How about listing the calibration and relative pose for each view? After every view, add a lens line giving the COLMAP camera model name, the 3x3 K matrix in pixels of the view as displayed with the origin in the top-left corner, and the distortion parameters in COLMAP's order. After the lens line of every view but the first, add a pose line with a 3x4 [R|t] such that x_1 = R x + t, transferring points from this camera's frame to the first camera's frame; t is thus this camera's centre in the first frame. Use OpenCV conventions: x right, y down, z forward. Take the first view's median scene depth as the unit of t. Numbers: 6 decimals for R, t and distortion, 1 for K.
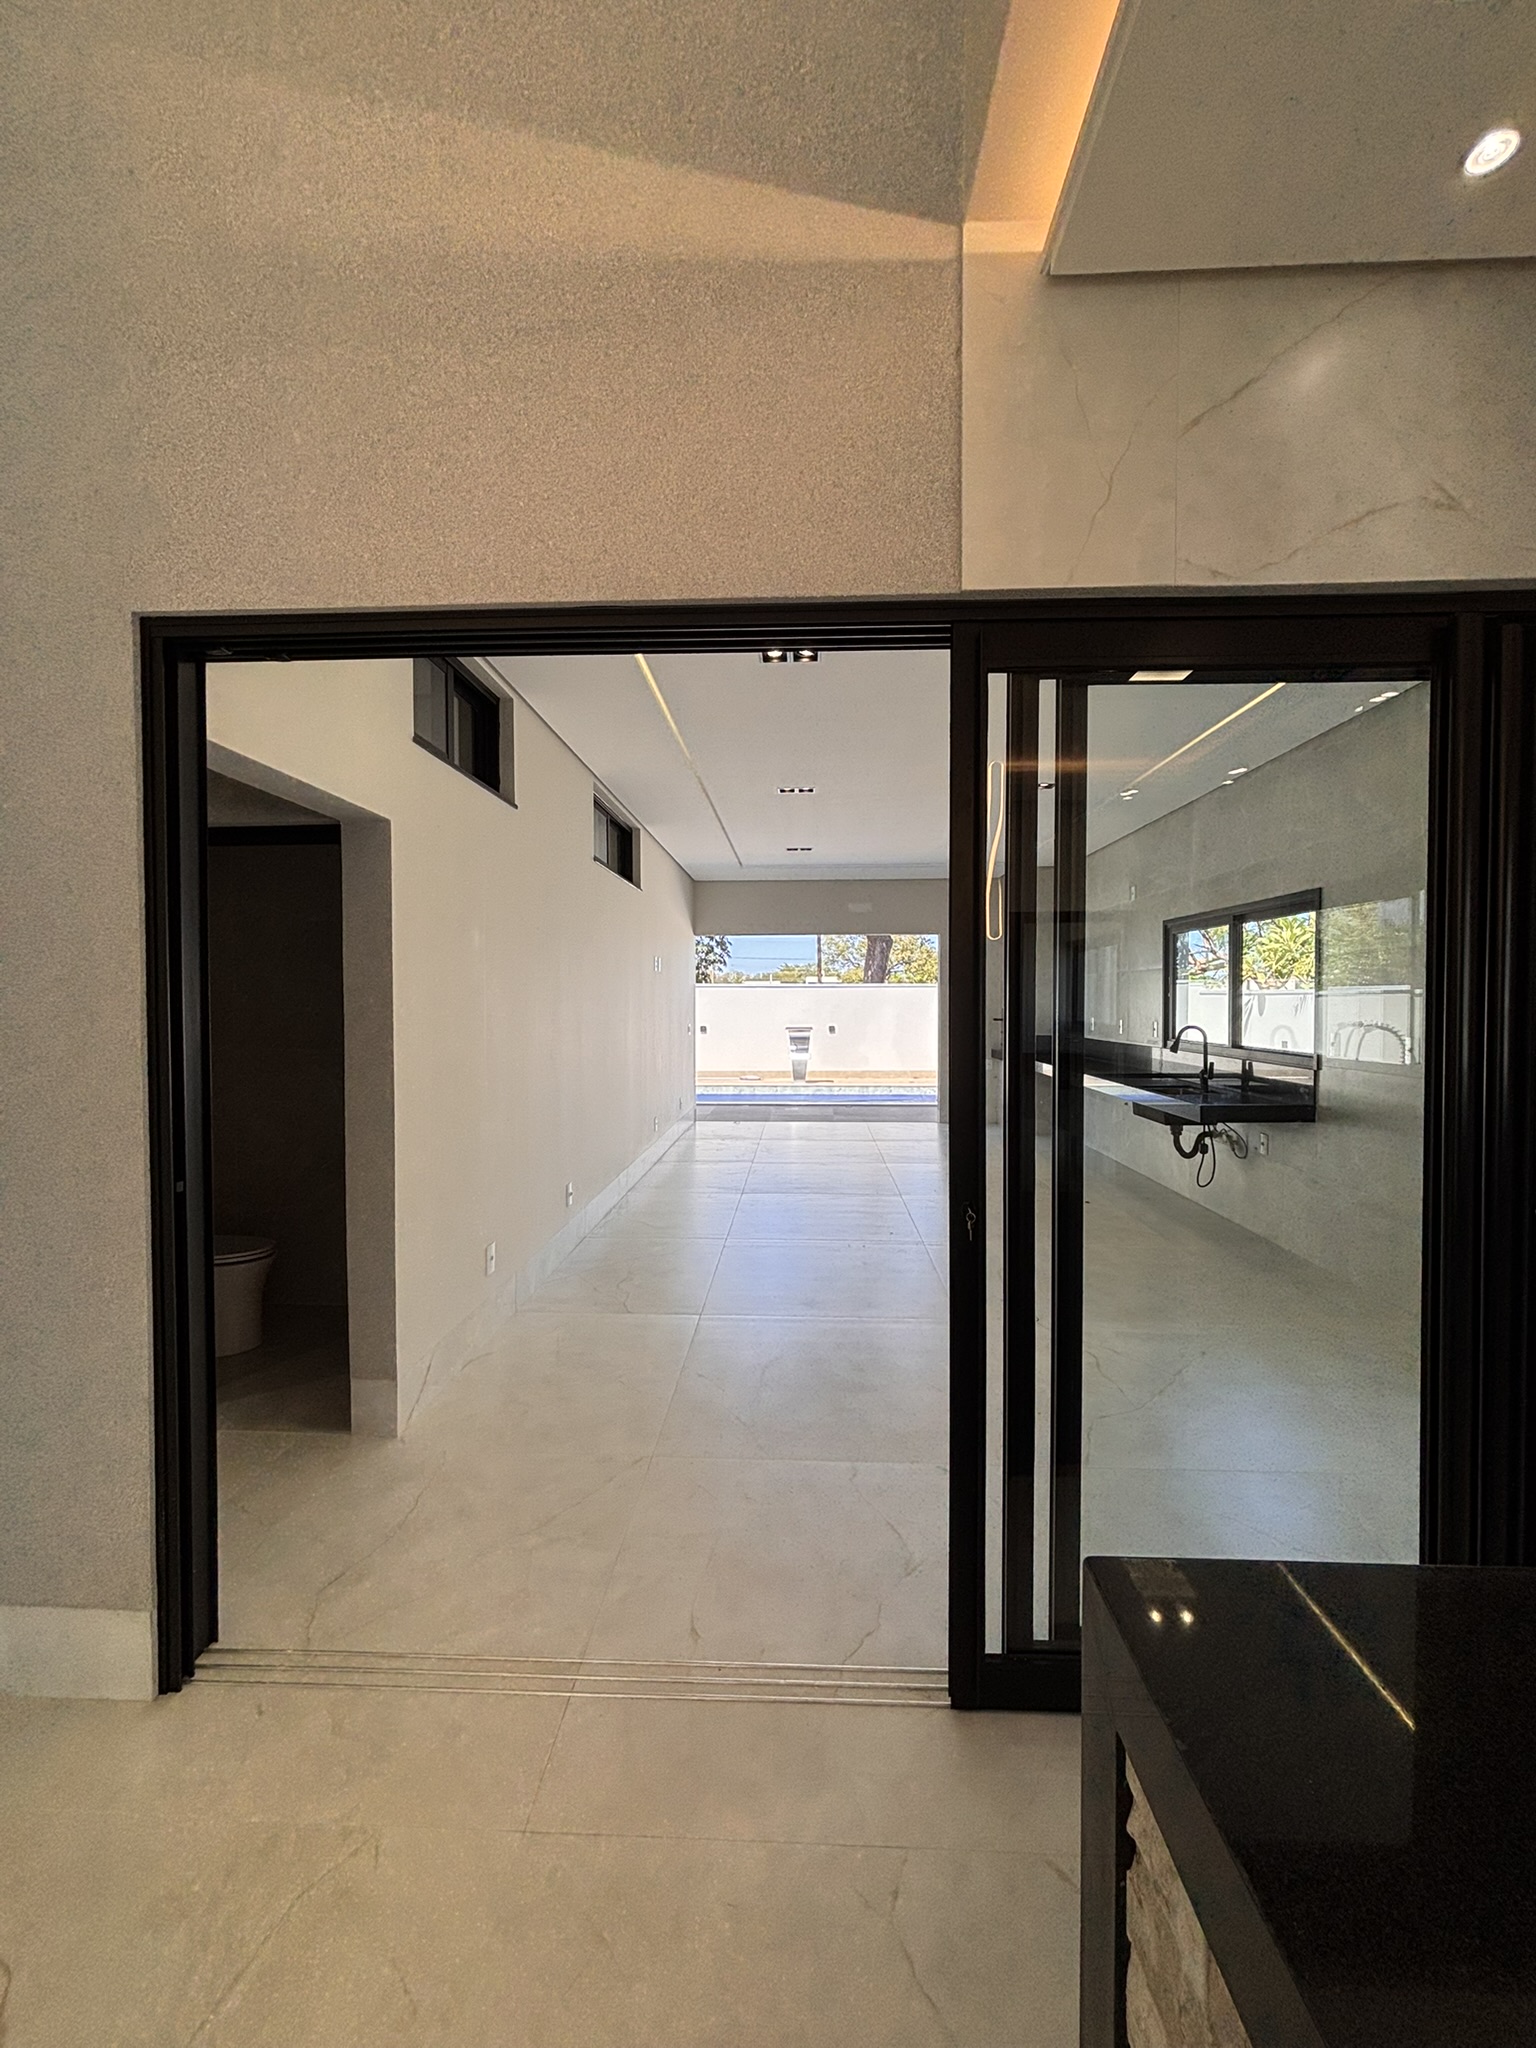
lens RADIAL K [[826.9, 0, 770.8], [0, 826.9, 1030.0], [0, 0, 1]] dist [0.001753, 0.000019]
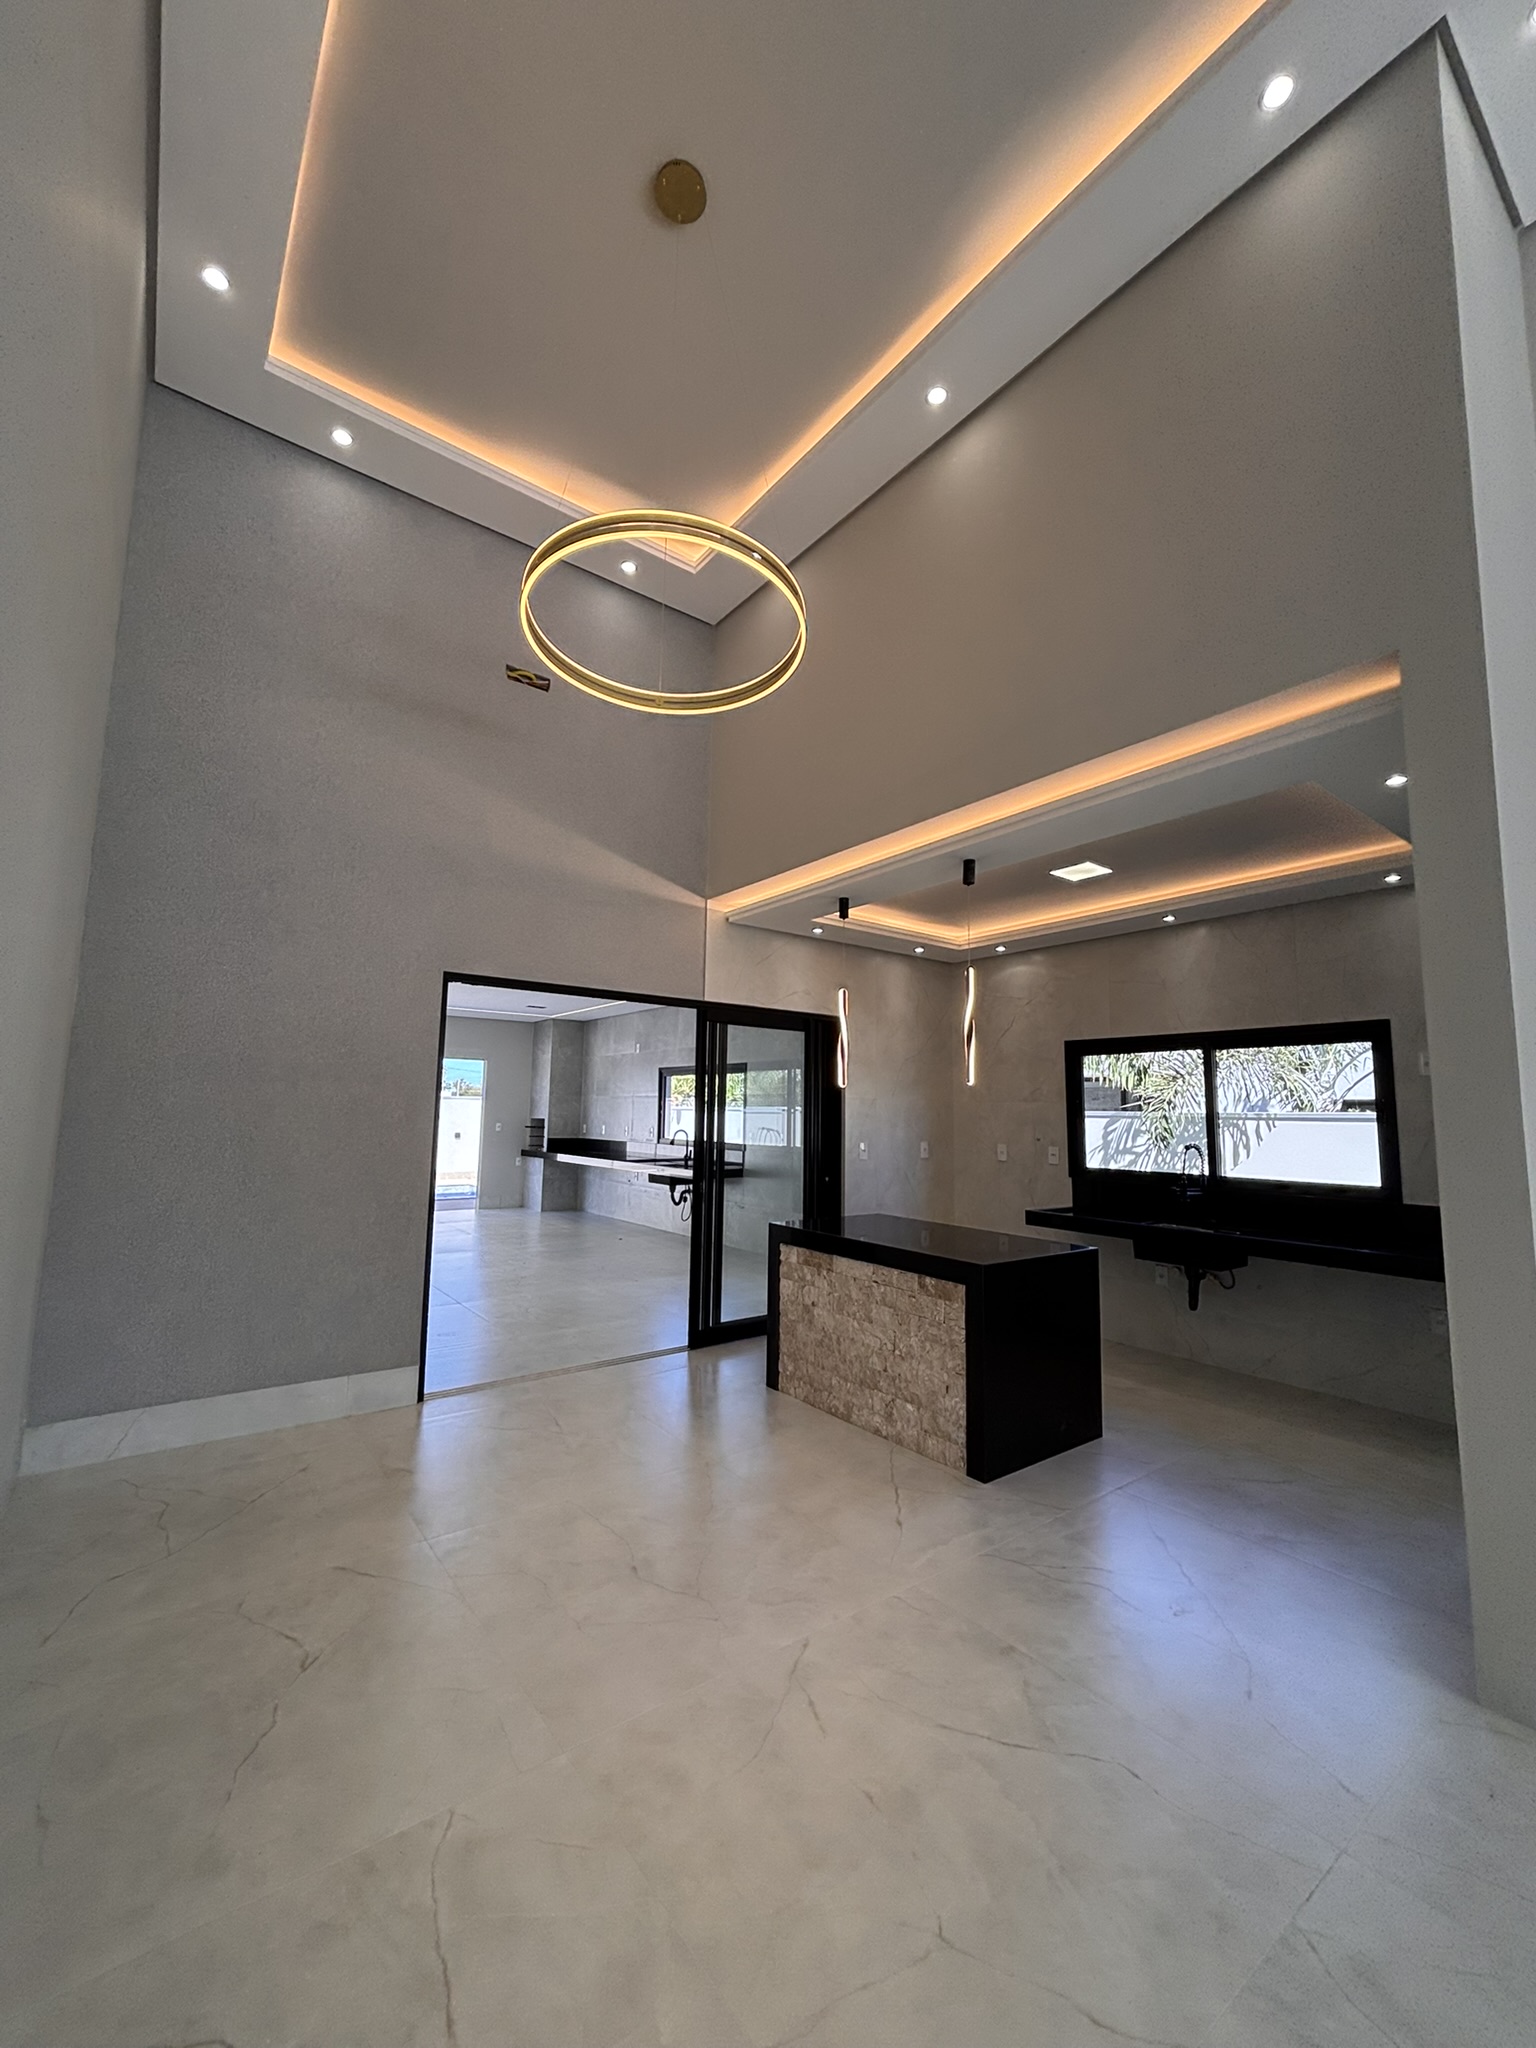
lens RADIAL K [[826.9, 0, 770.8], [0, 826.9, 1030.0], [0, 0, 1]] dist [0.001753, 0.000019]
pose [[0.765787, 0.079423, 0.638171, -0.274105], [0.002471, 0.991974, -0.126420, 0.003492], [-0.643090, 0.098388, 0.759444, -0.279449]]
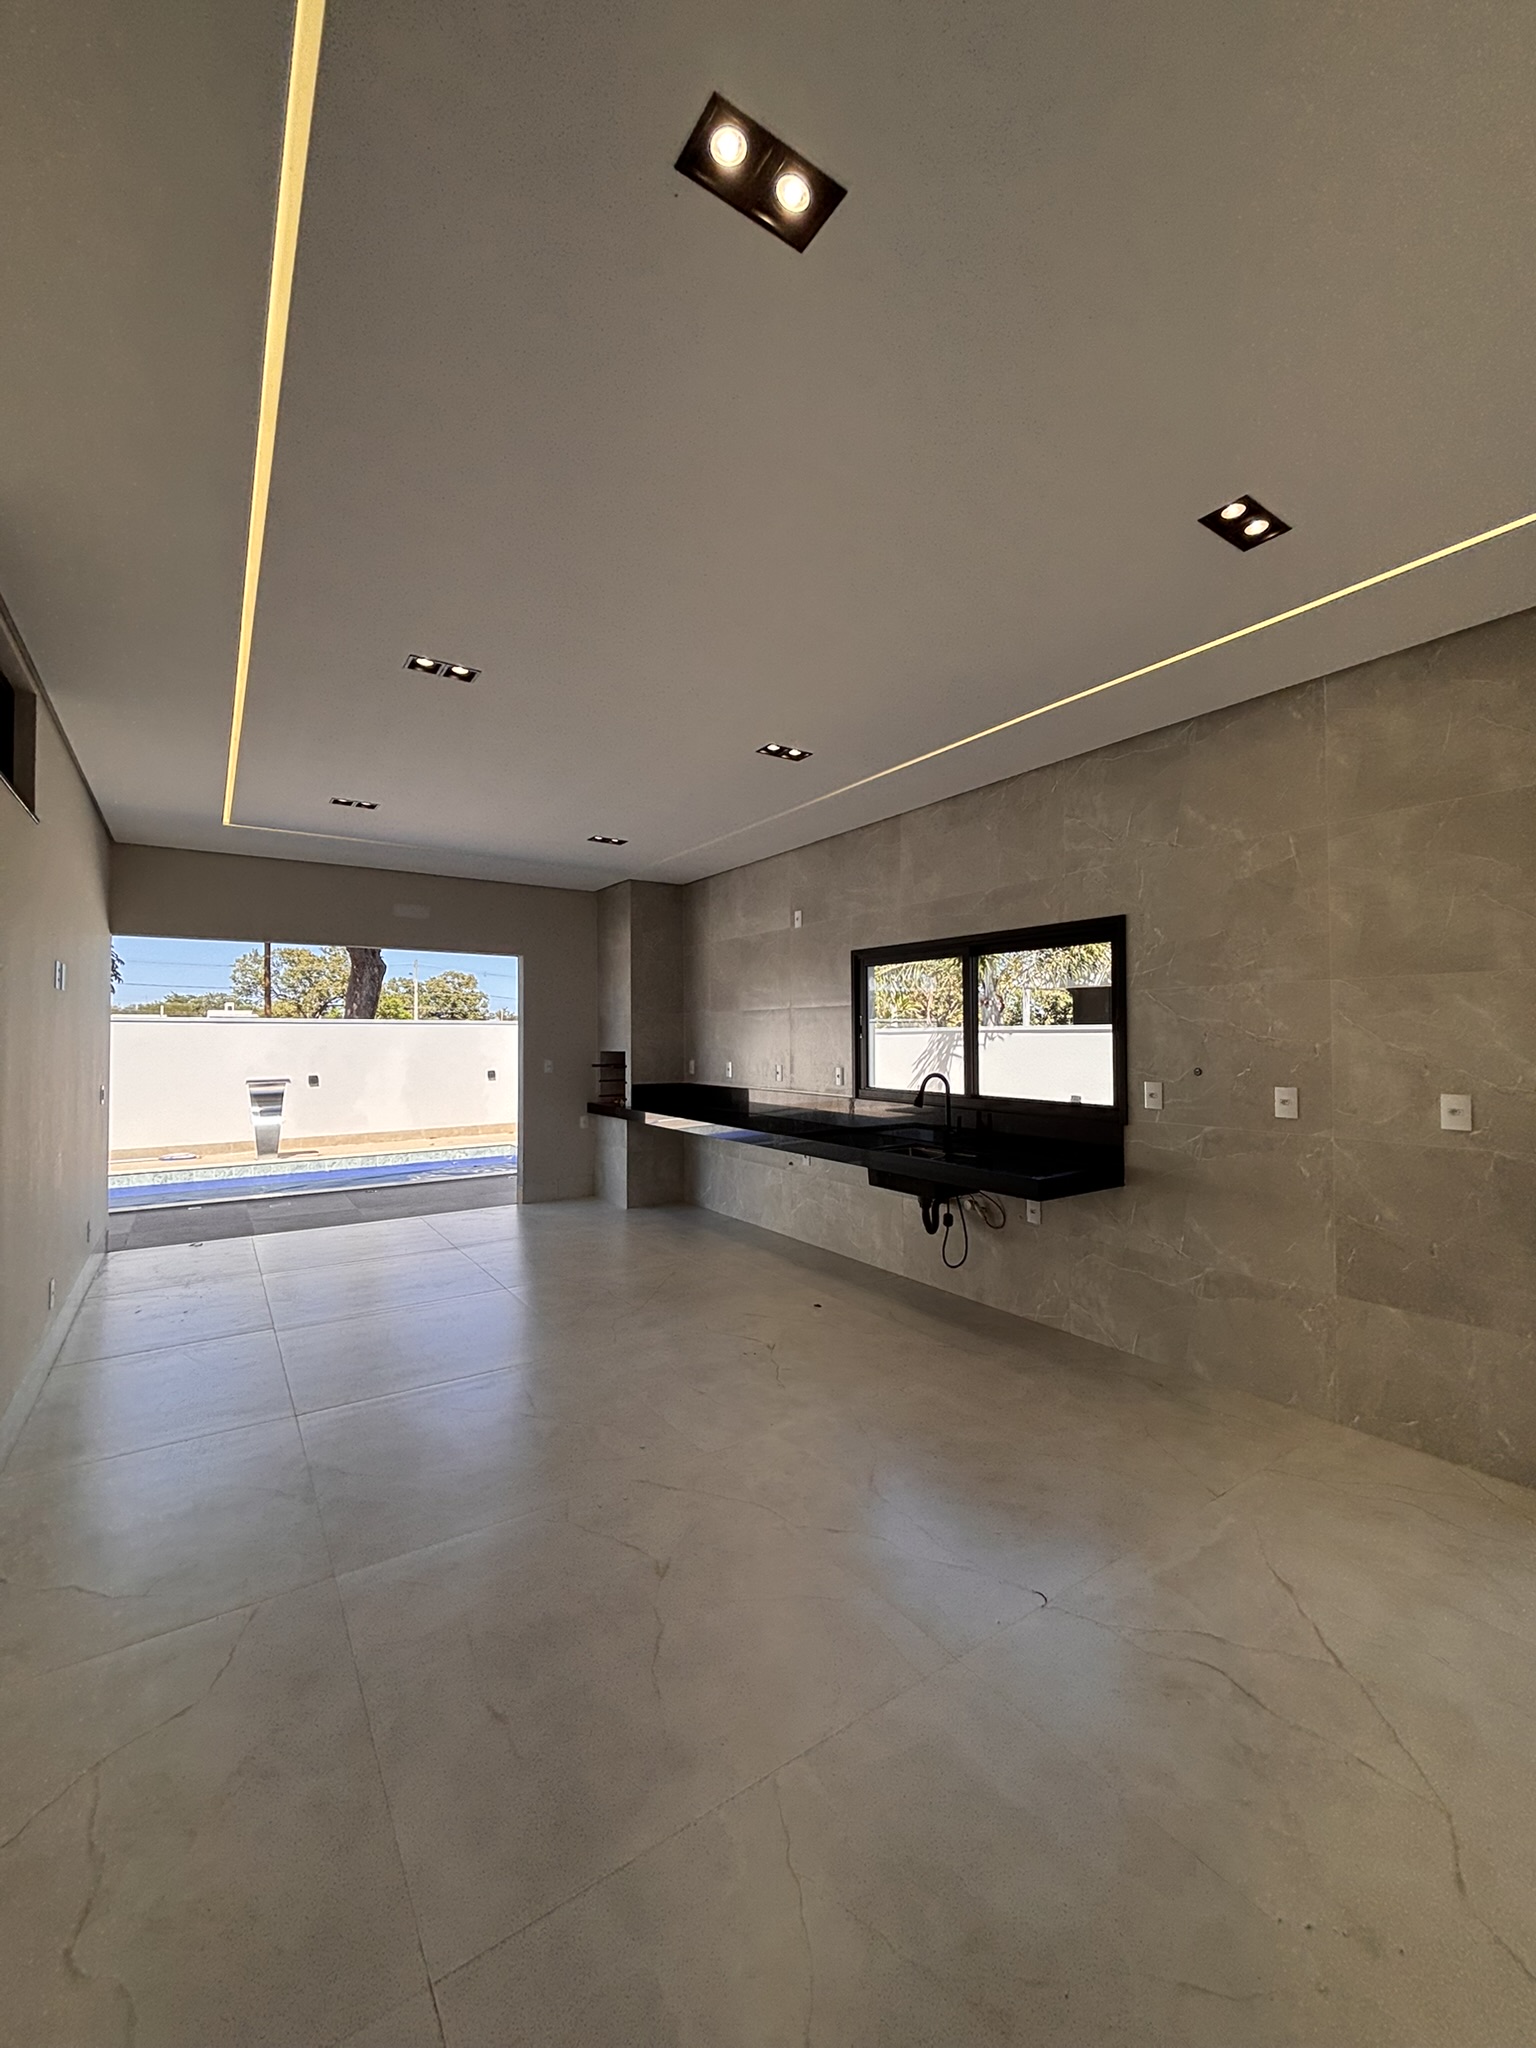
lens RADIAL K [[826.9, 0, 770.8], [0, 826.9, 1030.0], [0, 0, 1]] dist [0.001753, 0.000019]
pose [[0.793436, 0.005678, 0.608627, -0.072542], [0.022532, 0.998997, -0.038694, -0.011235], [-0.608236, 0.044415, 0.792513, 0.234619]]
